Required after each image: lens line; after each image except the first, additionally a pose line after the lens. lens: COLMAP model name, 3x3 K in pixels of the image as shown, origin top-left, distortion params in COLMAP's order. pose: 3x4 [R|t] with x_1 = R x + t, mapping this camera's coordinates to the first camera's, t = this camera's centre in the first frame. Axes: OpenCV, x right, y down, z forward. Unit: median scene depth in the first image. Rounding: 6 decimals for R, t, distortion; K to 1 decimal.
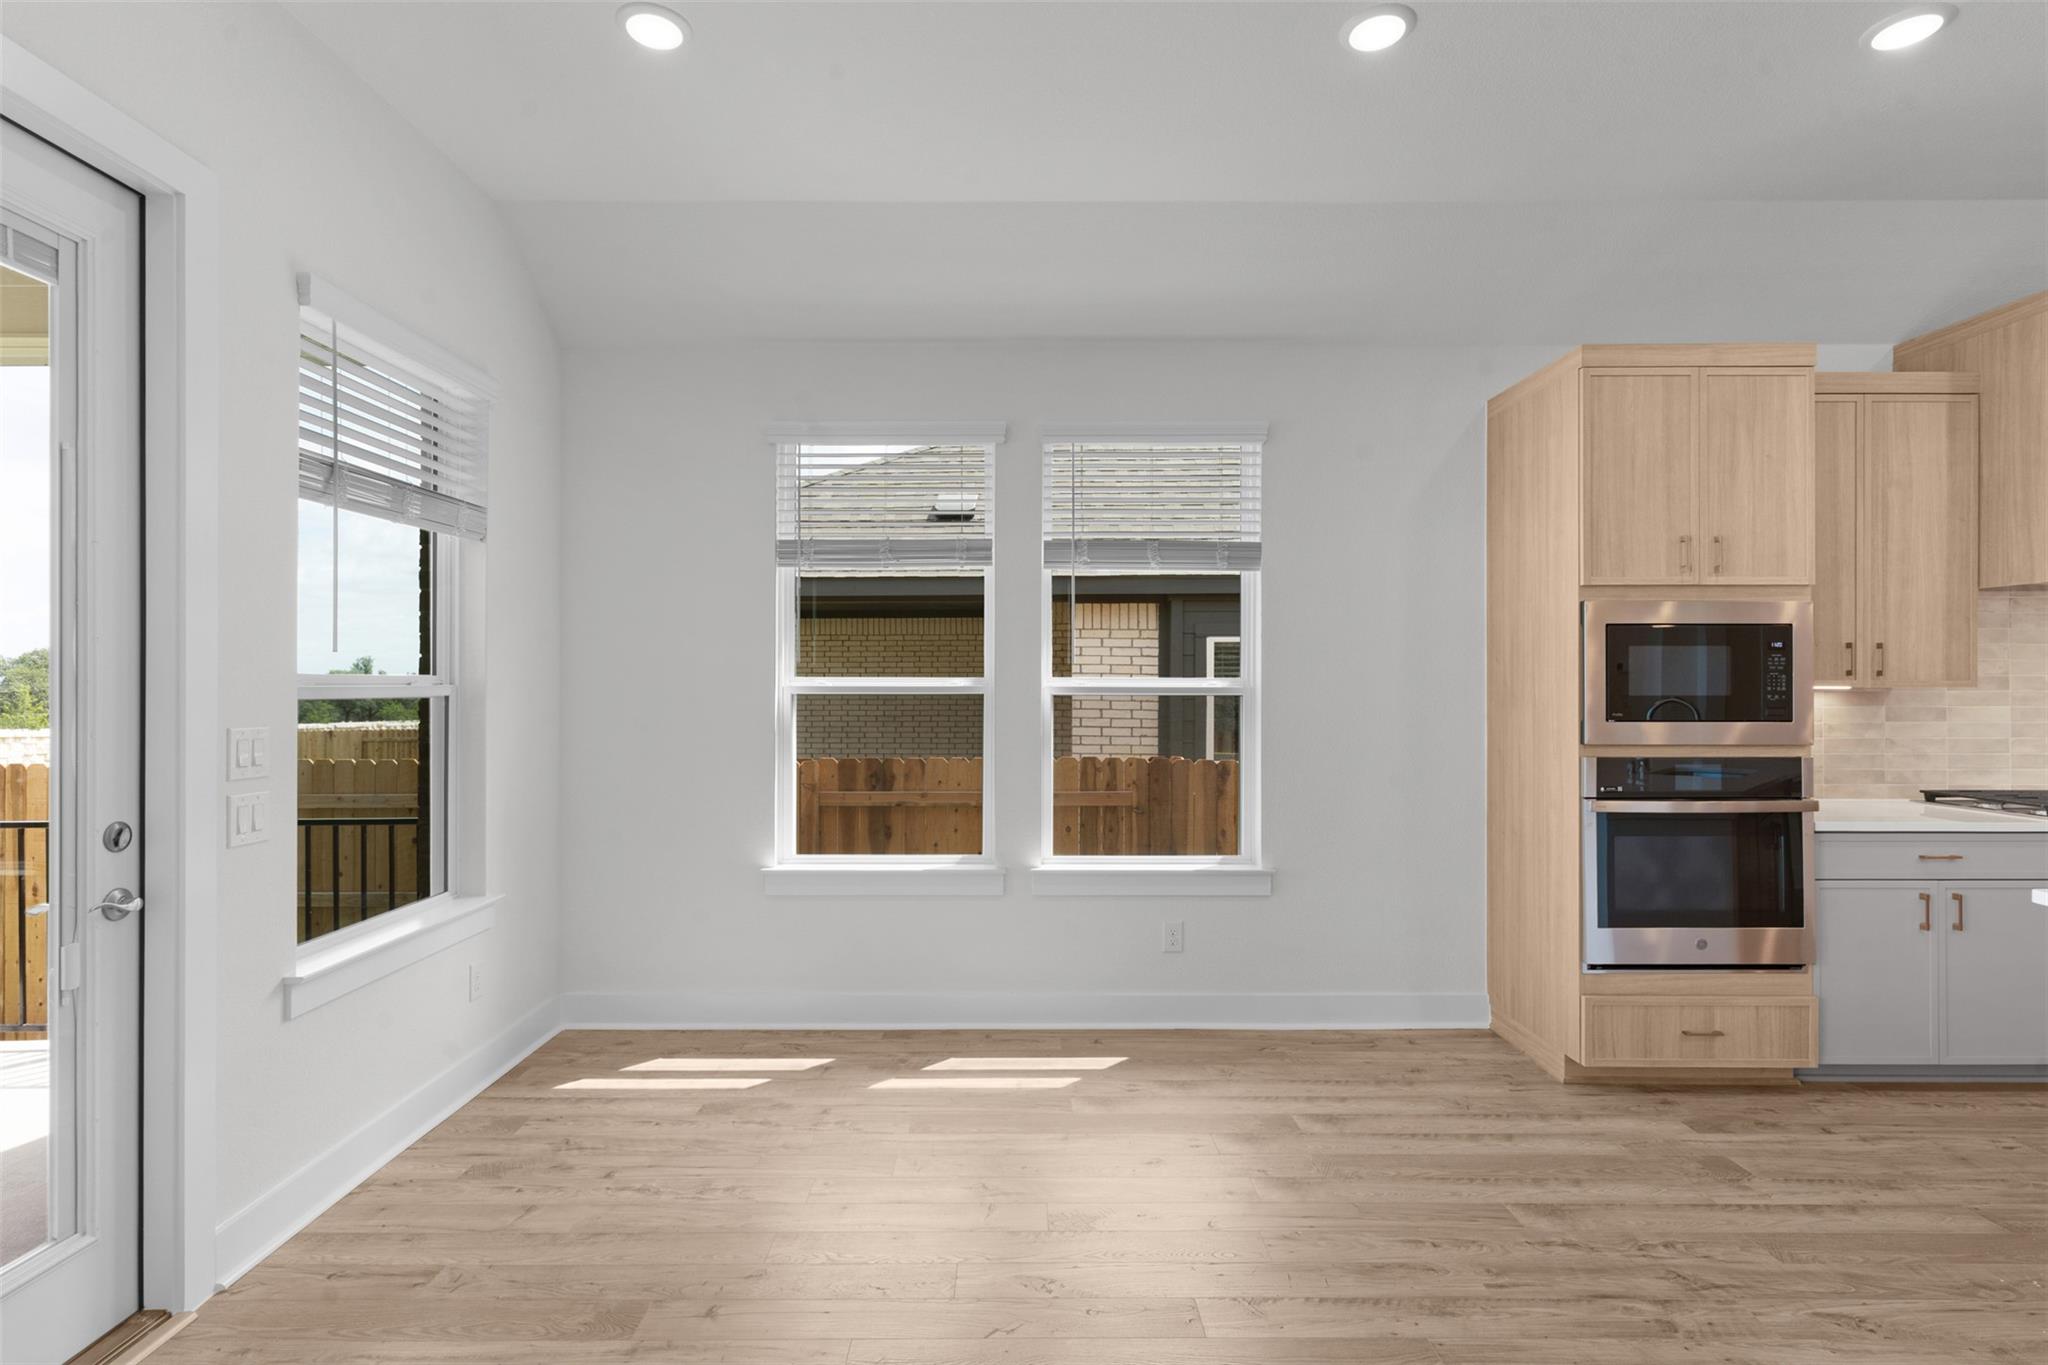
lens RADIAL K [[989.7, 0, 1005.7], [0, 989.7, 676.1], [0, 0, 1]] dist [0.003113, 0.000517]
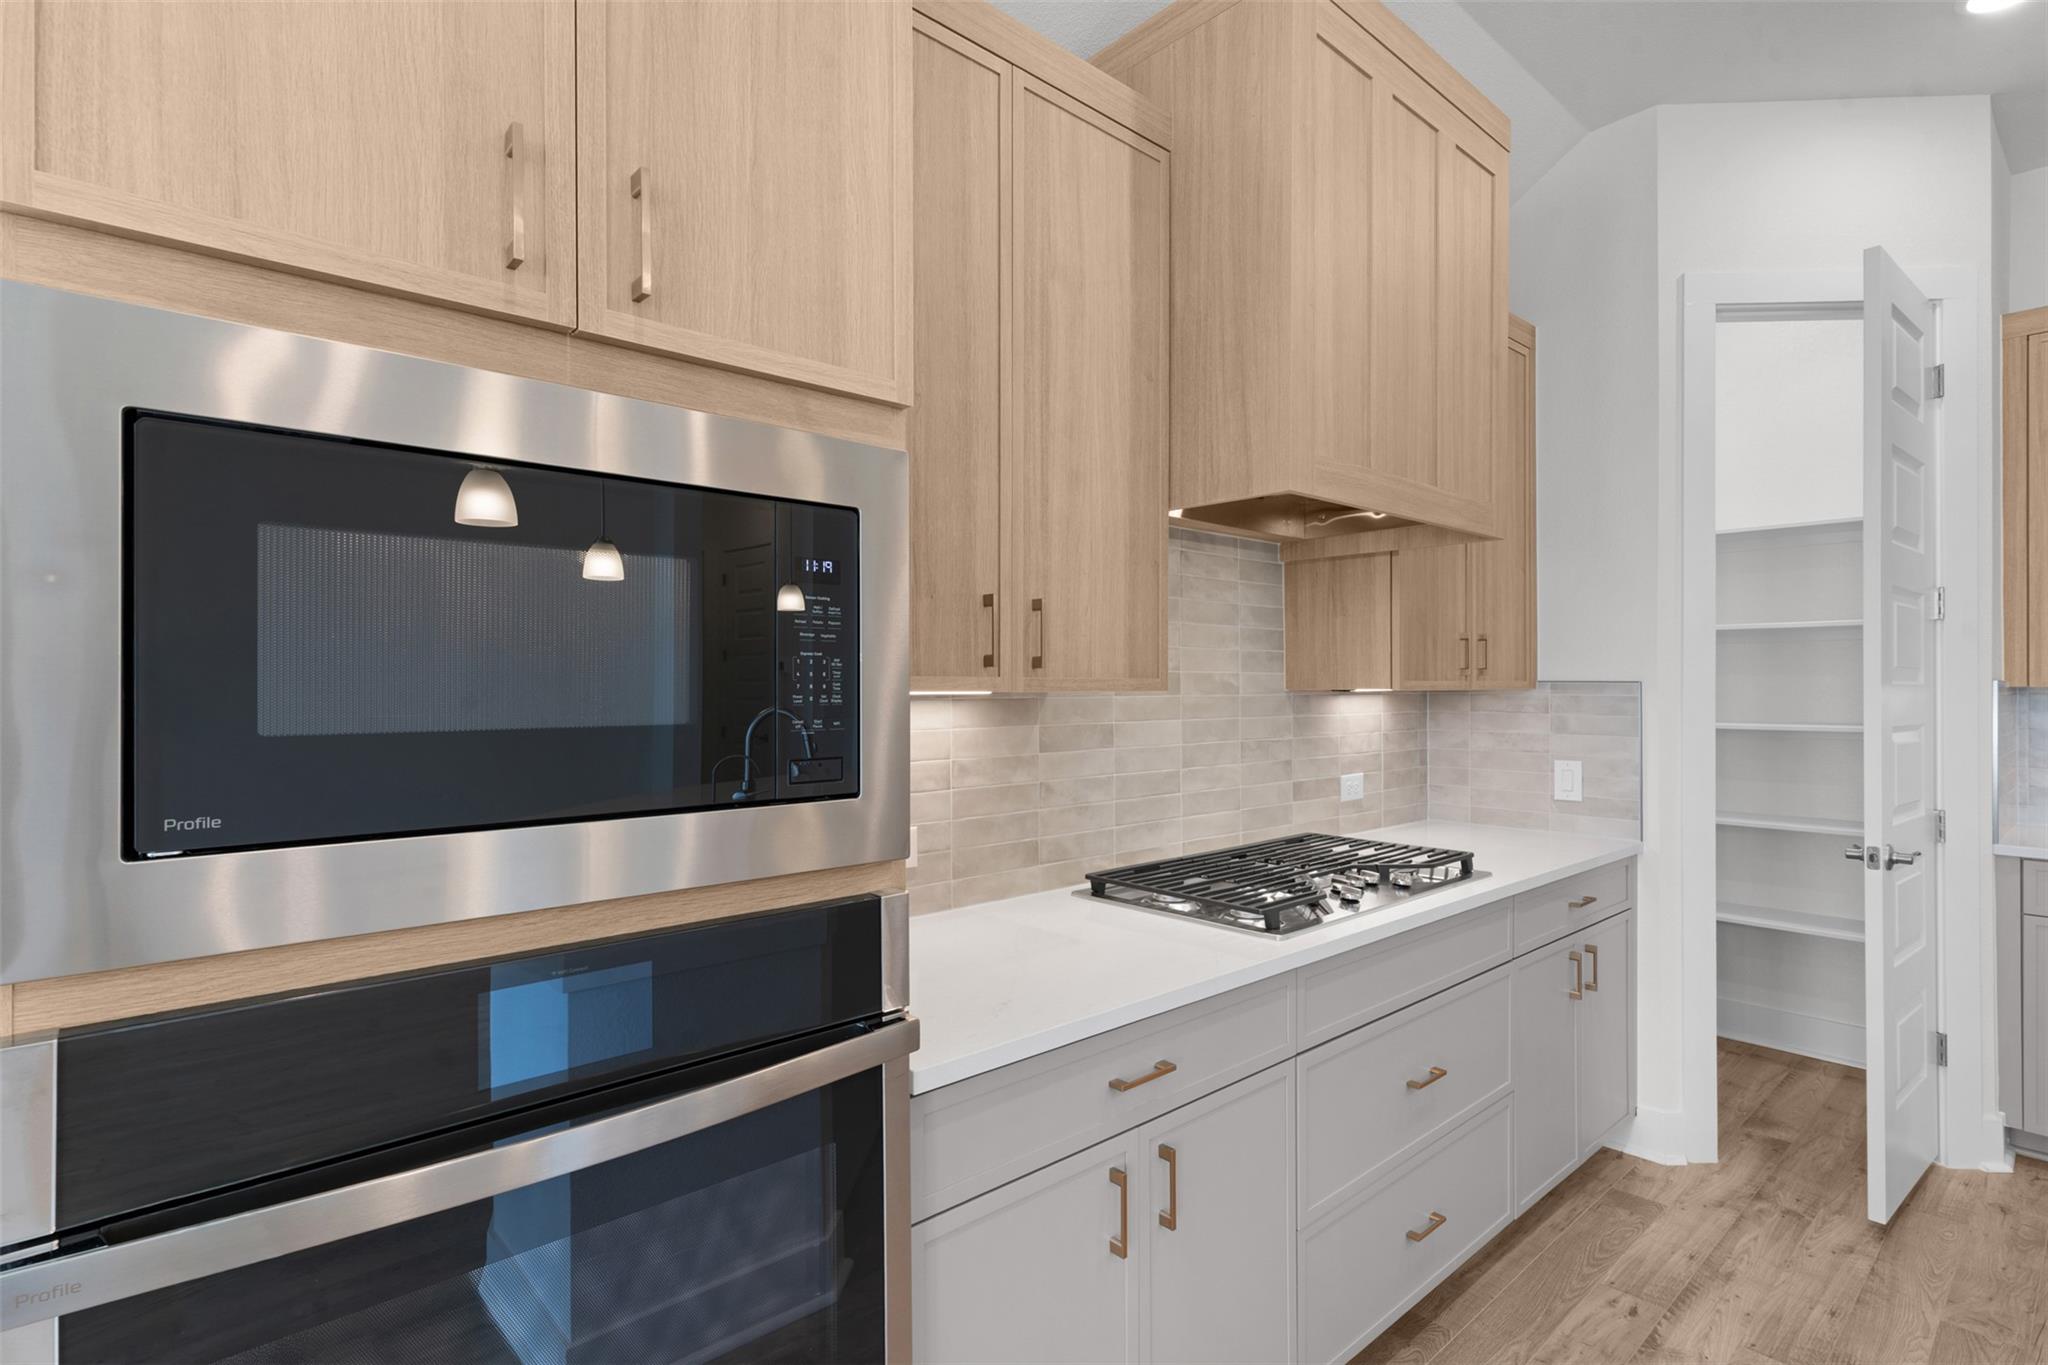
lens RADIAL K [[989.7, 0, 1030.0], [0, 989.7, 683.8], [0, 0, 1]] dist [0.003113, 0.000517]
pose [[0.738828, -0.001732, 0.673892, 0.556083], [-0.001045, 0.999993, 0.003716, 0.005551], [-0.673893, -0.003450, 0.738821, 0.648973]]
